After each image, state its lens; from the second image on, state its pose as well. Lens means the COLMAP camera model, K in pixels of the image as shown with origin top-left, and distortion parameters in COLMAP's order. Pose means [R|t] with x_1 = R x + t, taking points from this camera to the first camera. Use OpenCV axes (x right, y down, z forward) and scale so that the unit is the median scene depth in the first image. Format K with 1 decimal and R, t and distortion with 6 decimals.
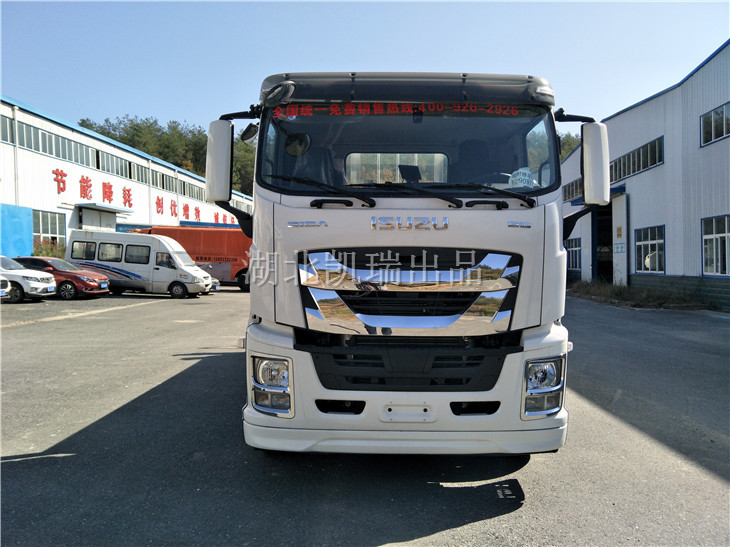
lens RADIAL K [[613.2, 0, 369.1], [0, 613.2, 272.2], [0, 0, 1]] dist [0.048220, -0.105443]
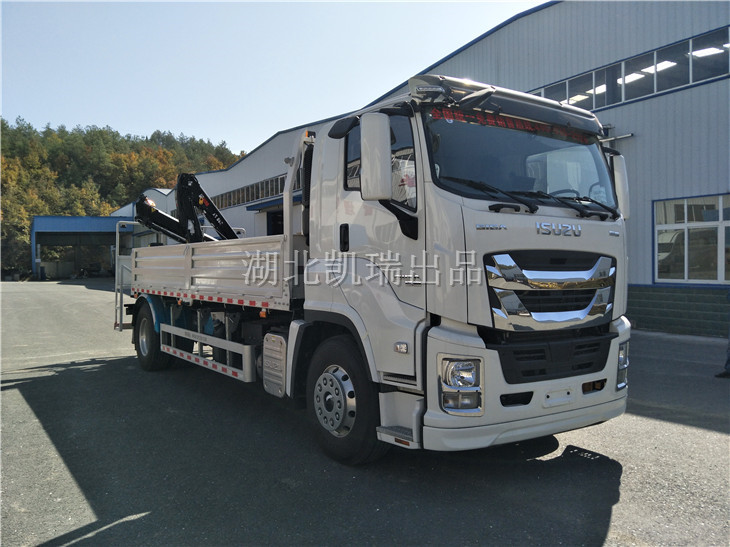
lens RADIAL K [[613.2, 0, 369.1], [0, 613.2, 272.2], [0, 0, 1]] dist [0.048220, -0.105443]
pose [[0.823639, -0.005322, 0.567090, -0.860019], [0.006829, 0.999977, -0.000535, -0.002763], [-0.567074, 0.004313, 0.823656, 0.261426]]
